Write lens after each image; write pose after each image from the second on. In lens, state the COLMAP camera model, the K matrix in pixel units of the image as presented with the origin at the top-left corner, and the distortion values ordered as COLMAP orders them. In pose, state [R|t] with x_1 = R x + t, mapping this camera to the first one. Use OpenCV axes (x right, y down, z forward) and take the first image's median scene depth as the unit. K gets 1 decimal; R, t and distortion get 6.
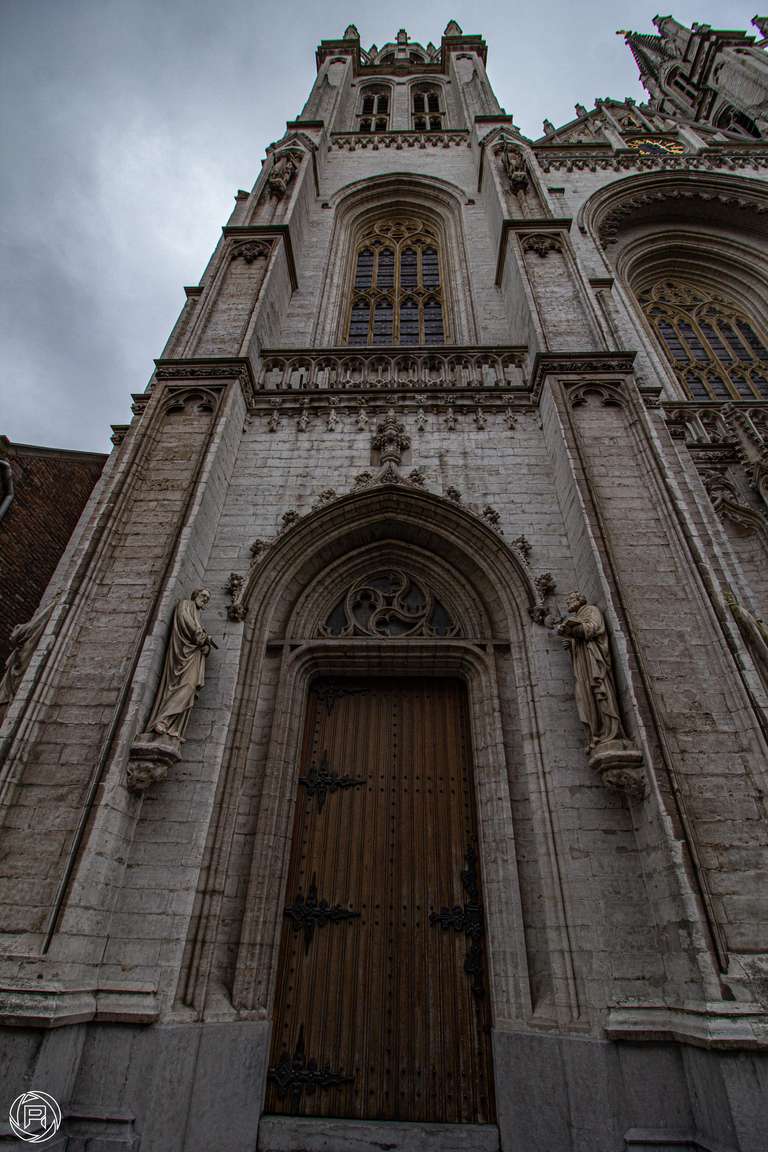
lens RADIAL K [[536.4, 0, 385.2], [0, 536.4, 569.0], [0, 0, 1]] dist [-0.003433, -0.009476]
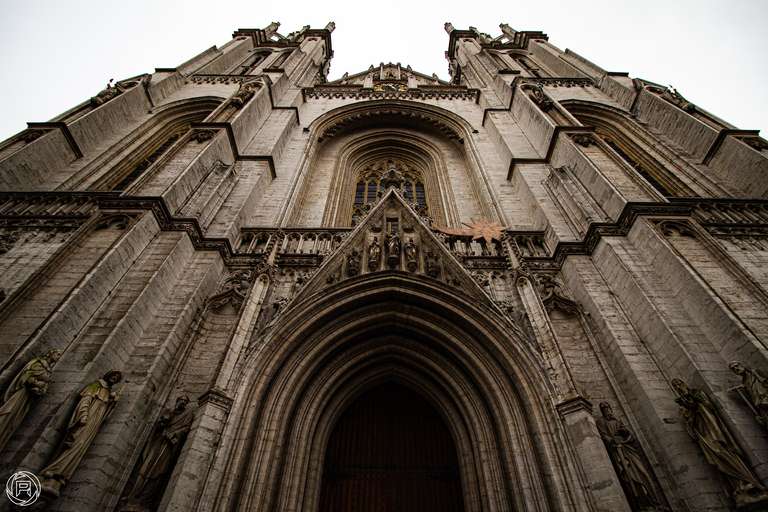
lens RADIAL K [[357.6, 0, 385.0], [0, 357.6, 256.1], [0, 0, 1]] dist [-0.003433, -0.009476]
pose [[0.999180, 0.020729, 0.034777, 0.597476], [-0.012568, 0.975355, -0.220284, -0.002627], [-0.038486, 0.219667, 0.974816, -0.016259]]
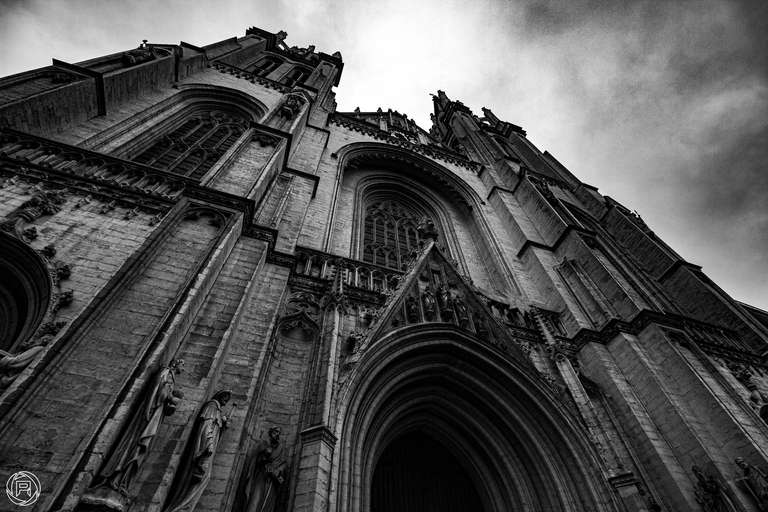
lens RADIAL K [[357.6, 0, 386.0], [0, 357.6, 254.8], [0, 0, 1]] dist [-0.003433, -0.009476]
pose [[0.931852, 0.261800, 0.251221, 0.324594], [-0.172188, 0.928525, -0.328927, 0.002311], [-0.319378, 0.263254, 0.910327, 0.000577]]
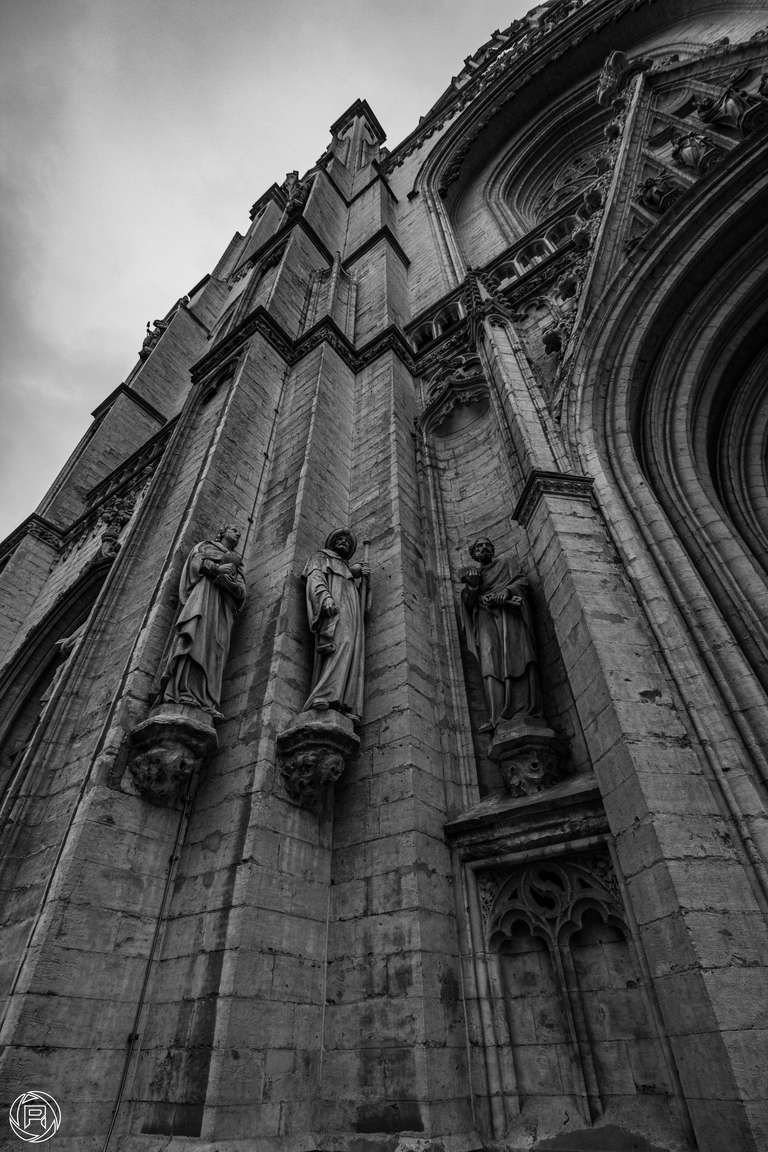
lens RADIAL K [[536.4, 0, 386.2], [0, 536.4, 575.4], [0, 0, 1]] dist [-0.003433, -0.009476]
pose [[0.818676, -0.414313, -0.397636, 0.434602], [0.364022, 0.909959, -0.198652, 0.134074], [0.444137, 0.017884, 0.895780, 0.167708]]
